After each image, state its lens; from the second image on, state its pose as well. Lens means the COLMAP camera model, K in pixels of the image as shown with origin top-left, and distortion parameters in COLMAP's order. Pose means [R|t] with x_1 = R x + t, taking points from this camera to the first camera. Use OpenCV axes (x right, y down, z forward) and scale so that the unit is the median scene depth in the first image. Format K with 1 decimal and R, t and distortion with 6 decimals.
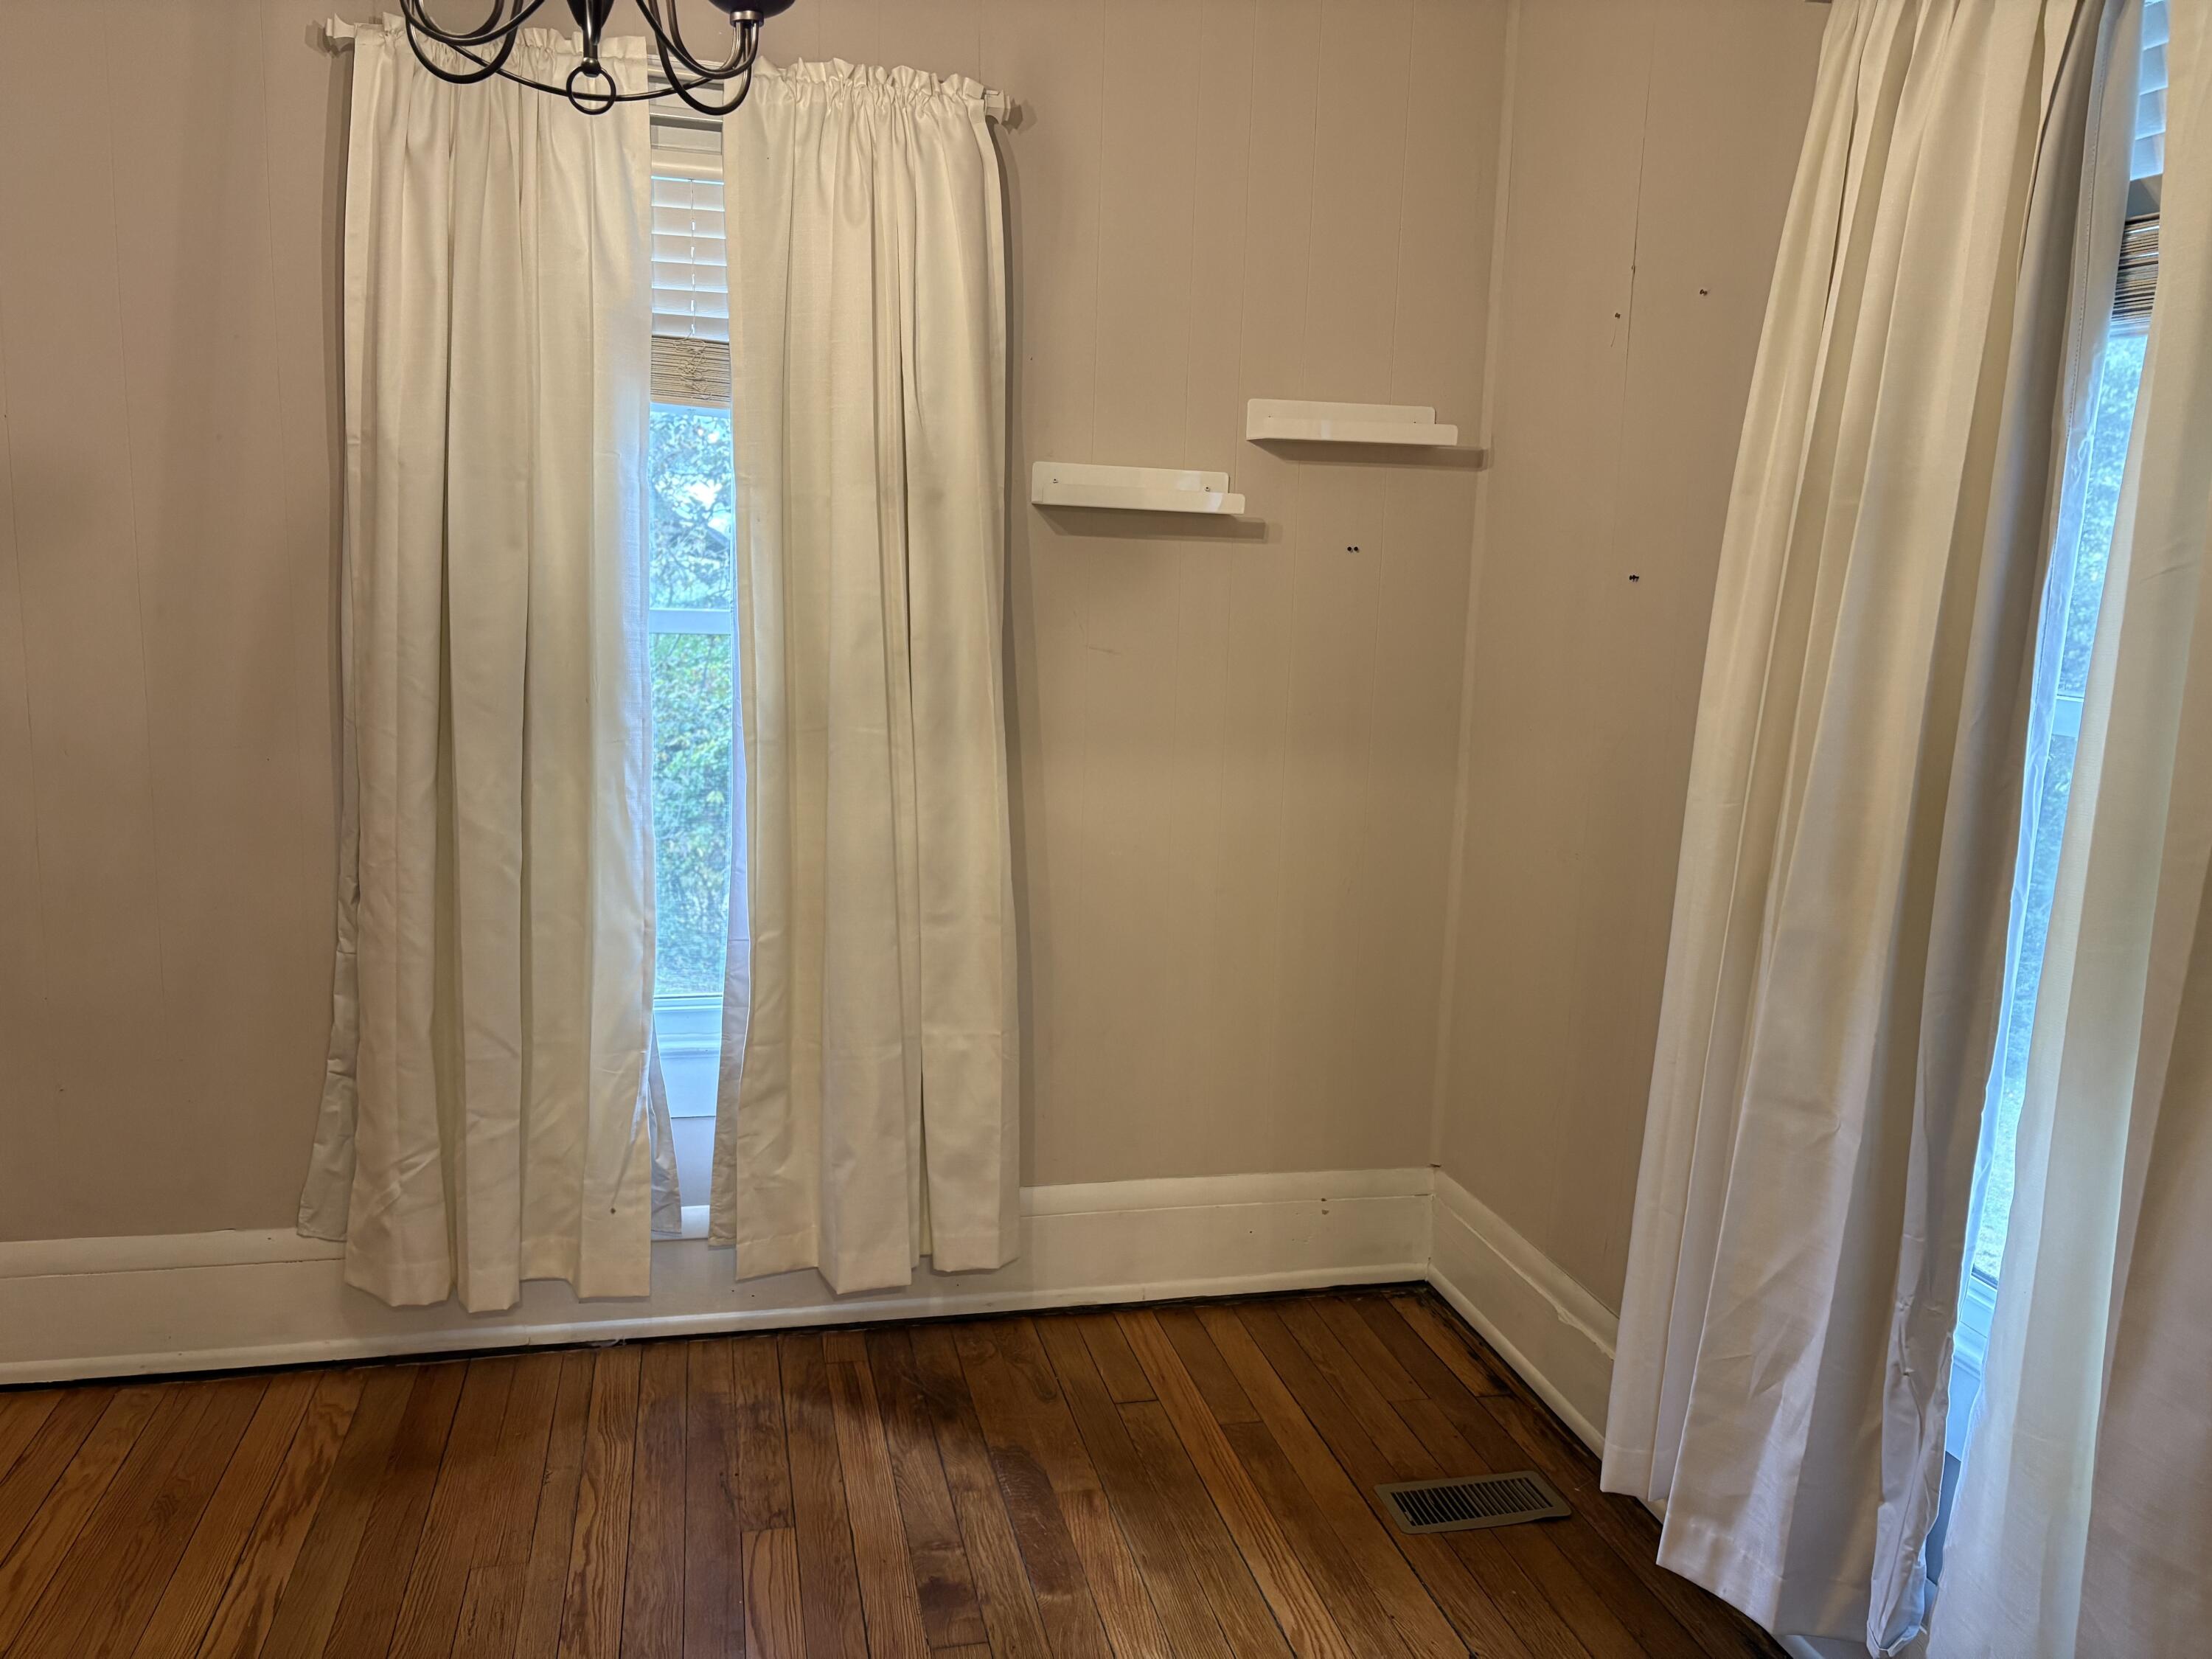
lens RADIAL K [[1687.4, 0, 1127.7], [0, 1687.4, 827.2], [0, 0, 1]] dist [0.047181, -0.038768]
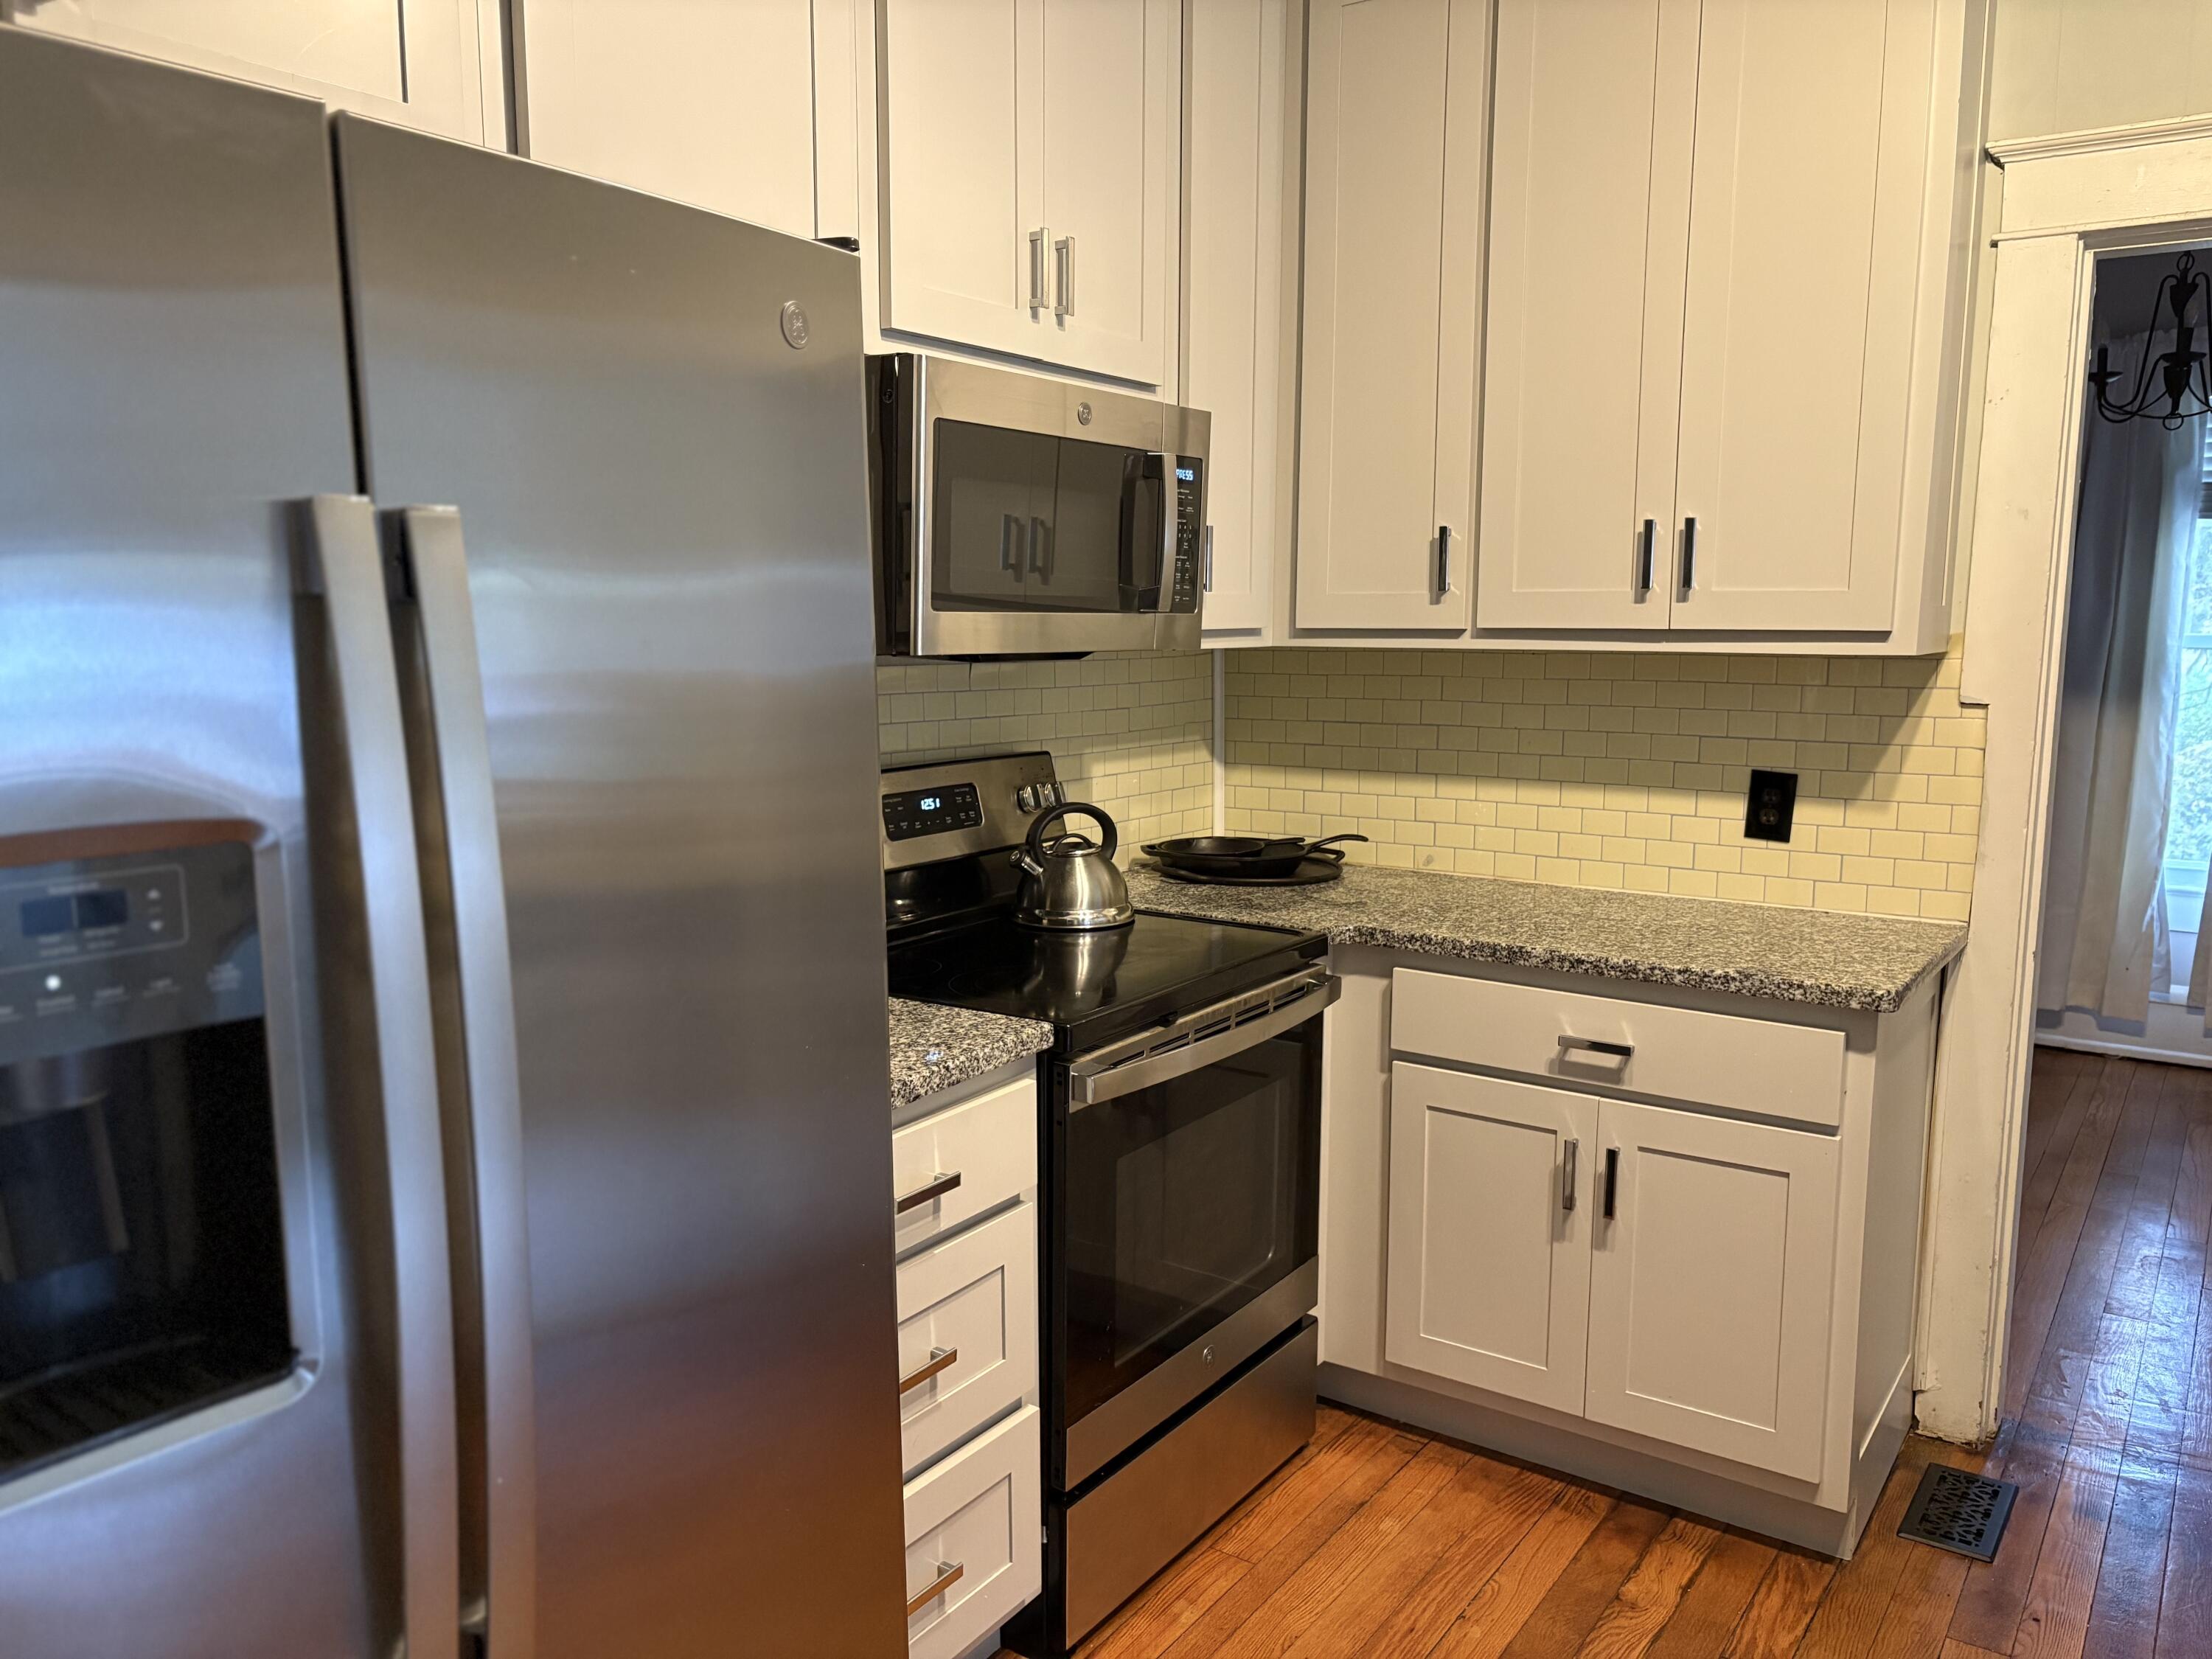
lens RADIAL K [[1687.4, 0, 1109.5], [0, 1687.4, 850.8], [0, 0, 1]] dist [0.047181, -0.038768]
pose [[0.660866, 0.071438, -0.747096, 0.321249], [-0.105020, 0.994468, 0.002193, 0.204146], [0.743120, 0.077011, 0.664712, -0.996656]]
